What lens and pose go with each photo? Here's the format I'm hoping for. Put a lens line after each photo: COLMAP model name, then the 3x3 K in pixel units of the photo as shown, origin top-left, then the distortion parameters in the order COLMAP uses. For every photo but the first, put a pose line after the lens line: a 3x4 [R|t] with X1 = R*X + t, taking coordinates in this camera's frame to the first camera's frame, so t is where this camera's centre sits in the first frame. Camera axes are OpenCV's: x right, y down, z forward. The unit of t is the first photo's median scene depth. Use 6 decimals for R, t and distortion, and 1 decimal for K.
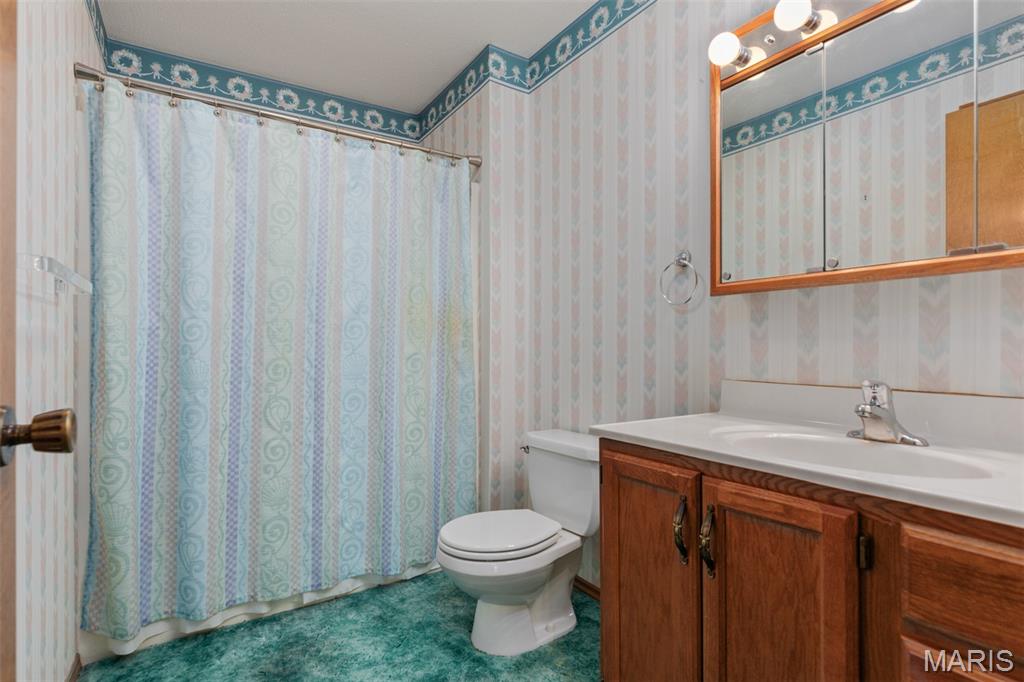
lens RADIAL K [[501.9, 0, 512.0], [0, 501.9, 341.0], [0, 0, 1]] dist [0.002090, 0.000433]
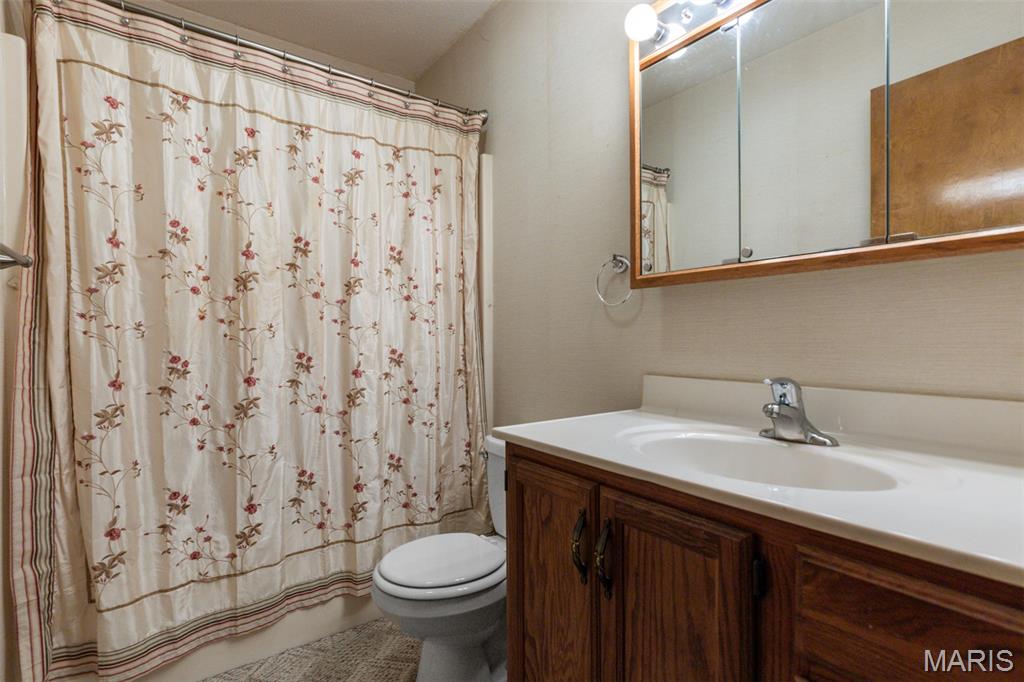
lens RADIAL K [[498.7, 0, 508.4], [0, 498.7, 341.0], [0, 0, 1]] dist [-0.000989, 0.000096]
pose [[0.995495, 0.000582, 0.094815, 0.116952], [-0.001387, 0.999964, 0.008426, 0.003612], [-0.094807, -0.008519, 0.995459, 0.120539]]
